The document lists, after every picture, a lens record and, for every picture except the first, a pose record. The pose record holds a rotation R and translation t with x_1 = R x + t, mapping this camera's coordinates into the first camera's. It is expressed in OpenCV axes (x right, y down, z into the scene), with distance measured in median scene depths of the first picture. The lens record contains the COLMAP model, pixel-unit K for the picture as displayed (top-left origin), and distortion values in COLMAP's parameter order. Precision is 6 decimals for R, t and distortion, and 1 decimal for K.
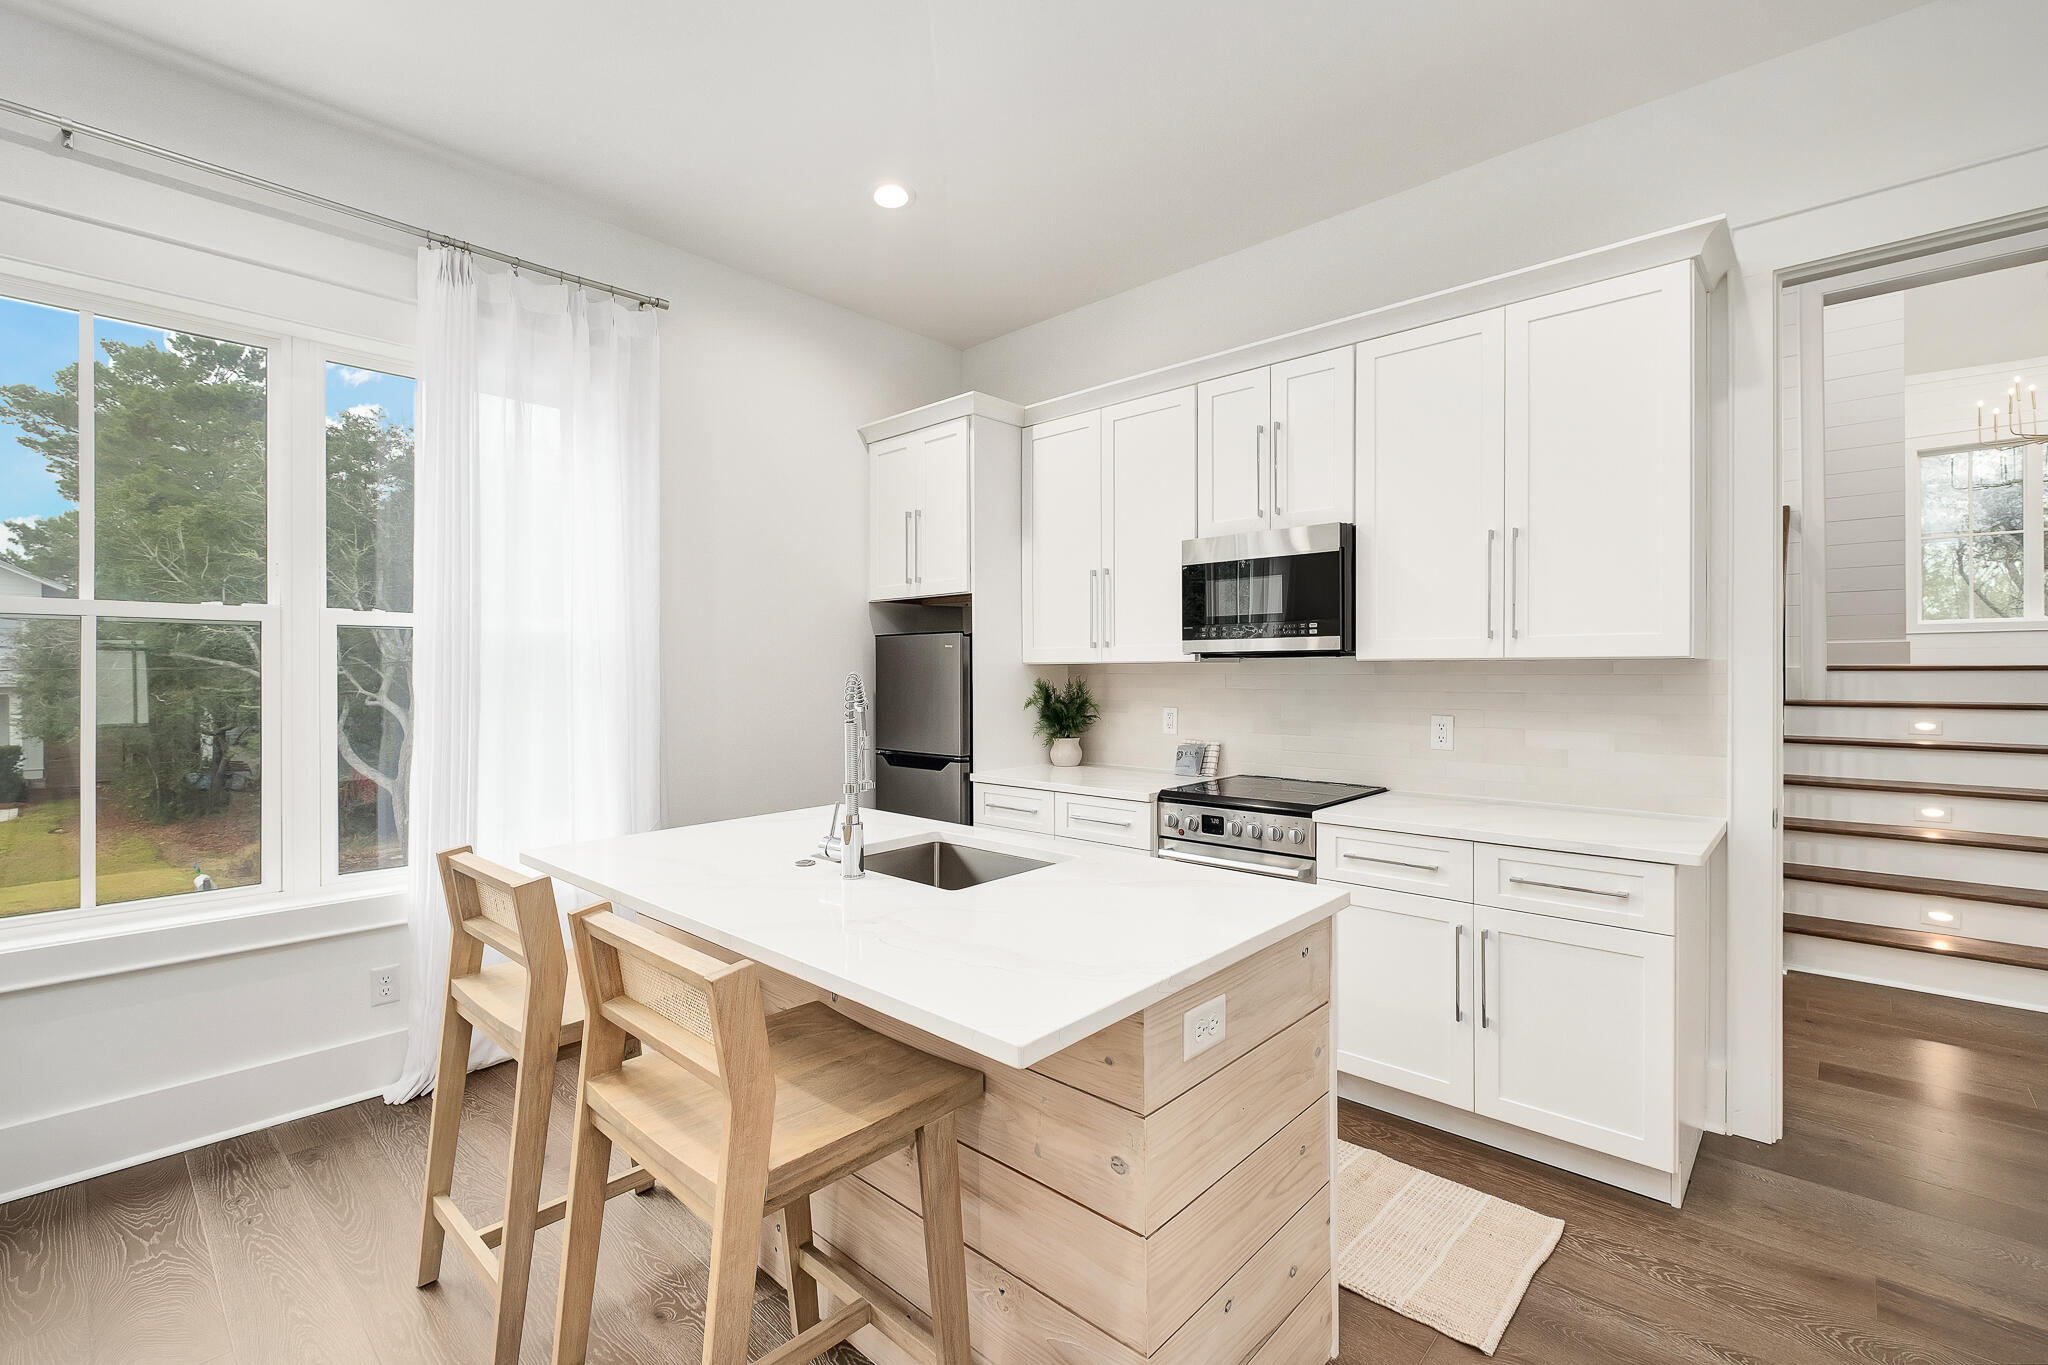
lens RADIAL K [[893.4, 0, 1026.3], [0, 893.4, 661.6], [0, 0, 1]] dist [0.006177, -0.005107]
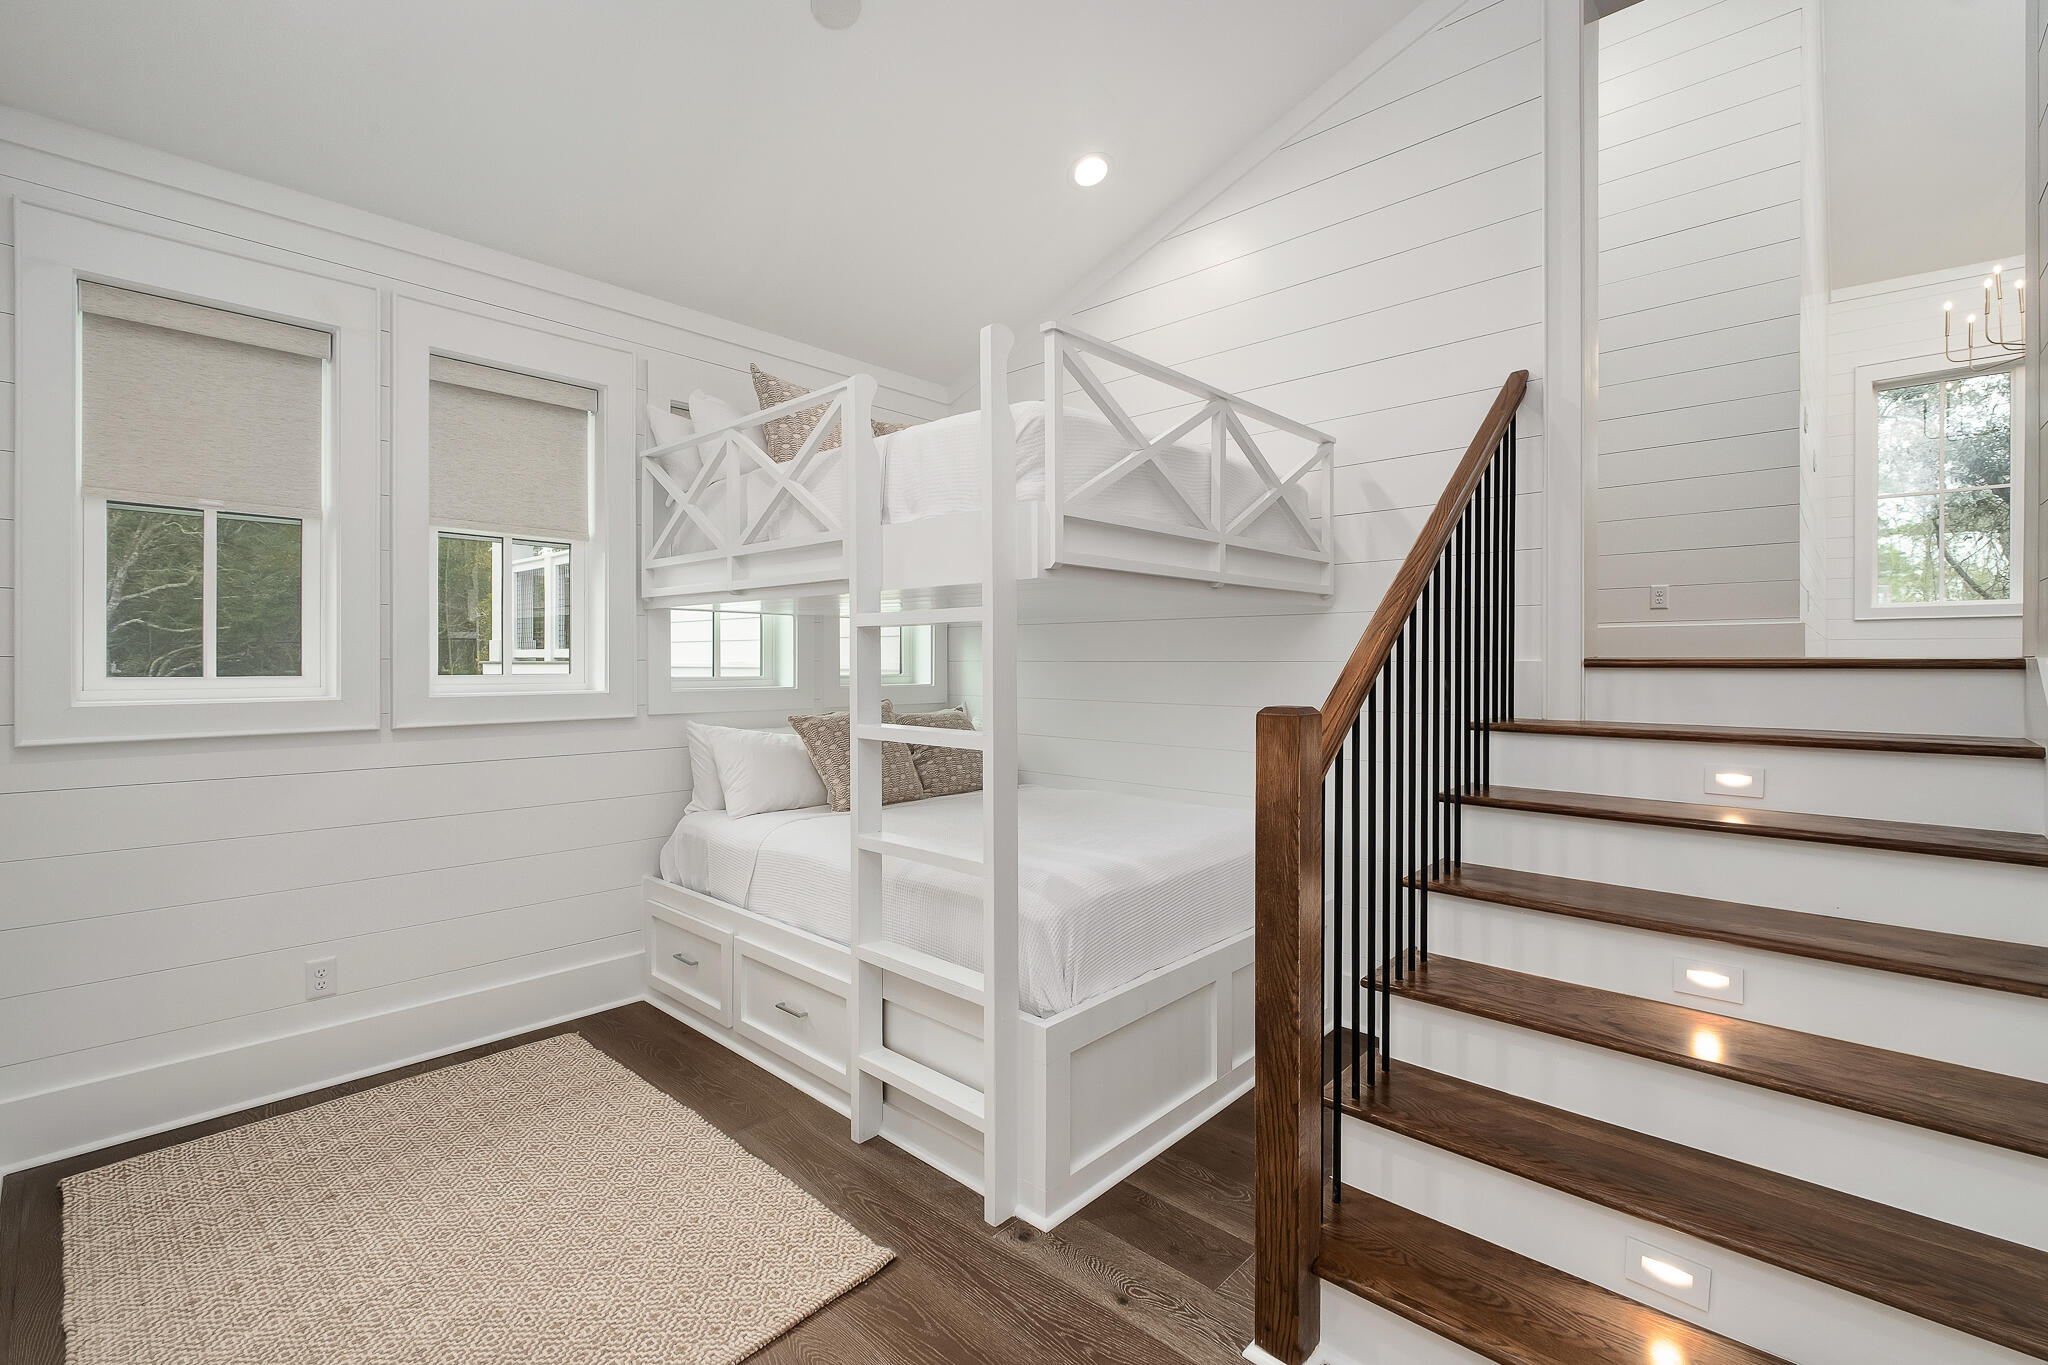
lens RADIAL K [[893.4, 0, 967.8], [0, 893.4, 666.5], [0, 0, 1]] dist [0.006177, -0.005107]
pose [[0.999458, 0.001971, -0.032846, 0.294998], [-0.001559, 0.999920, 0.012564, 0.001668], [0.032868, -0.012506, 0.999381, 0.241583]]
